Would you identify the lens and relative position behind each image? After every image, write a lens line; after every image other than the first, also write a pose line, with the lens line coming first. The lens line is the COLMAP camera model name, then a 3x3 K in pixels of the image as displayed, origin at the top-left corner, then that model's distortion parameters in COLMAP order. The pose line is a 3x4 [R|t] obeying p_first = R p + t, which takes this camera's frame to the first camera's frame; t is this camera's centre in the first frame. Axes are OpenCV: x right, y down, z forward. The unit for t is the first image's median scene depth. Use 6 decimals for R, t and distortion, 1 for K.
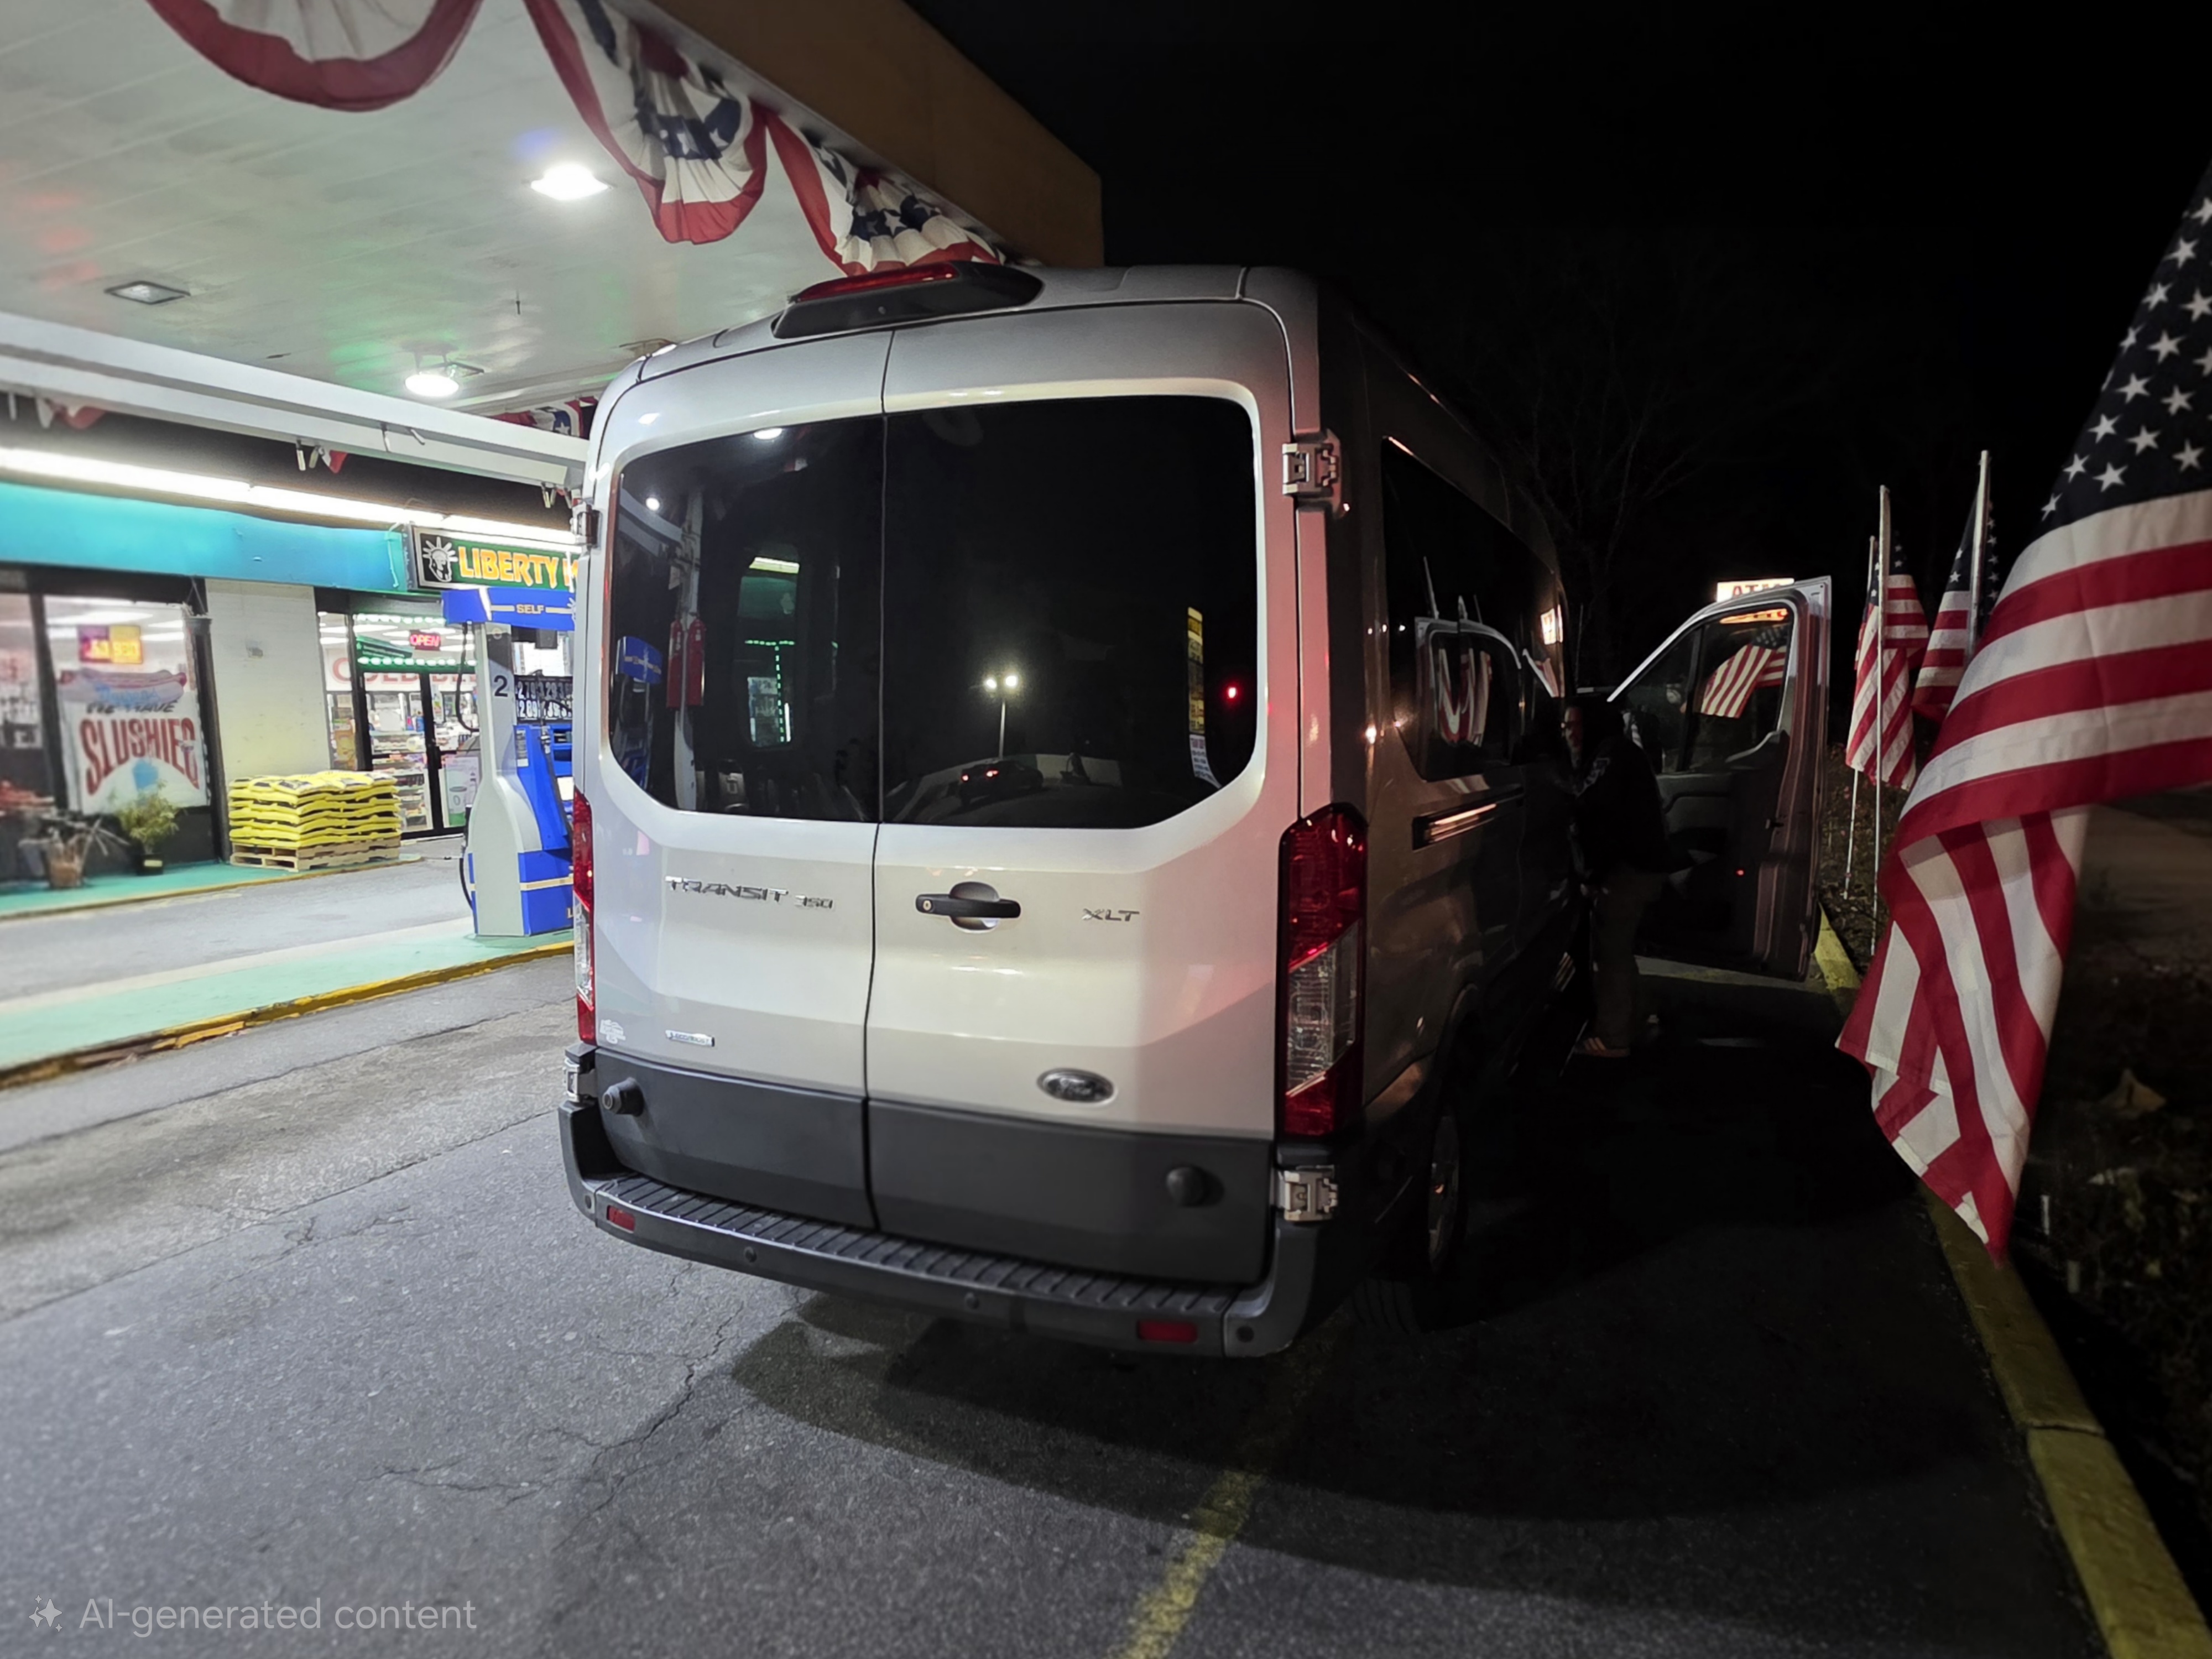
lens RADIAL K [[1314.9, 0, 1107.3], [0, 1314.9, 831.9], [0, 0, 1]] dist [0.002945, -0.001563]
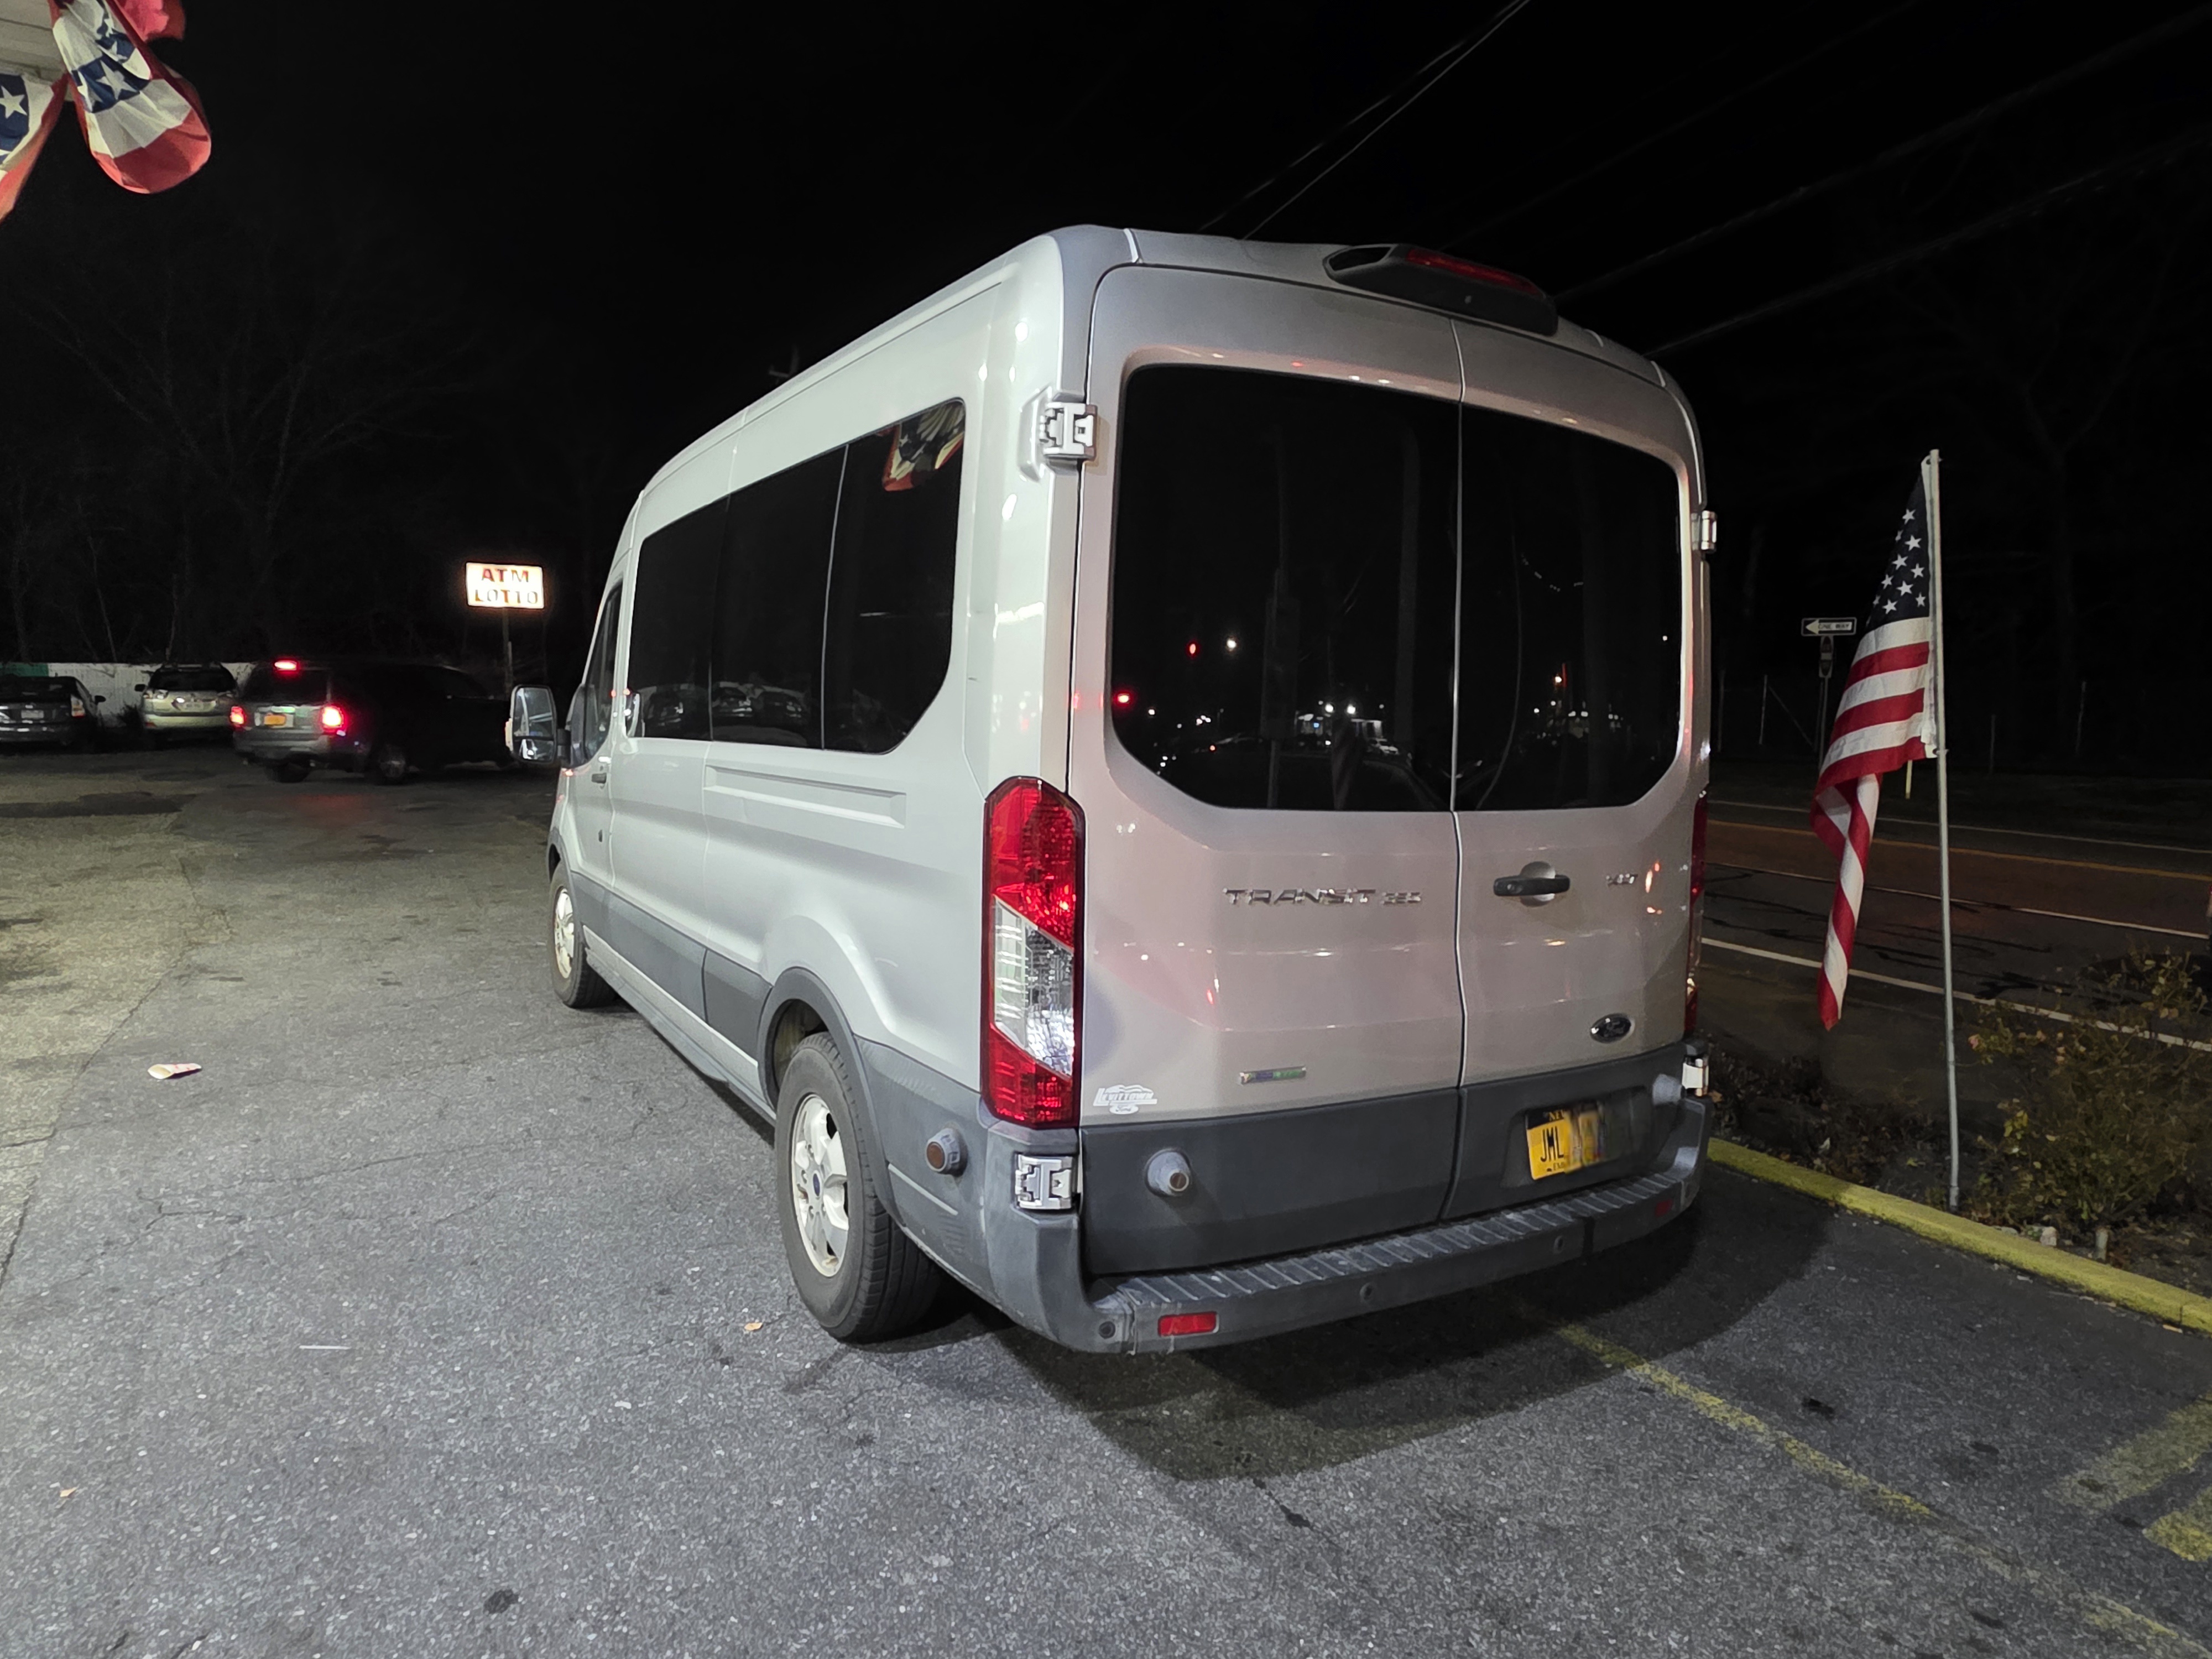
lens RADIAL K [[1314.9, 0, 1103.6], [0, 1314.9, 835.6], [0, 0, 1]] dist [0.002945, -0.001563]
pose [[0.574904, -0.048988, 0.816753, -1.148166], [0.041135, 0.998674, 0.030945, -0.031026], [-0.817186, 0.015807, 0.576157, 0.643124]]
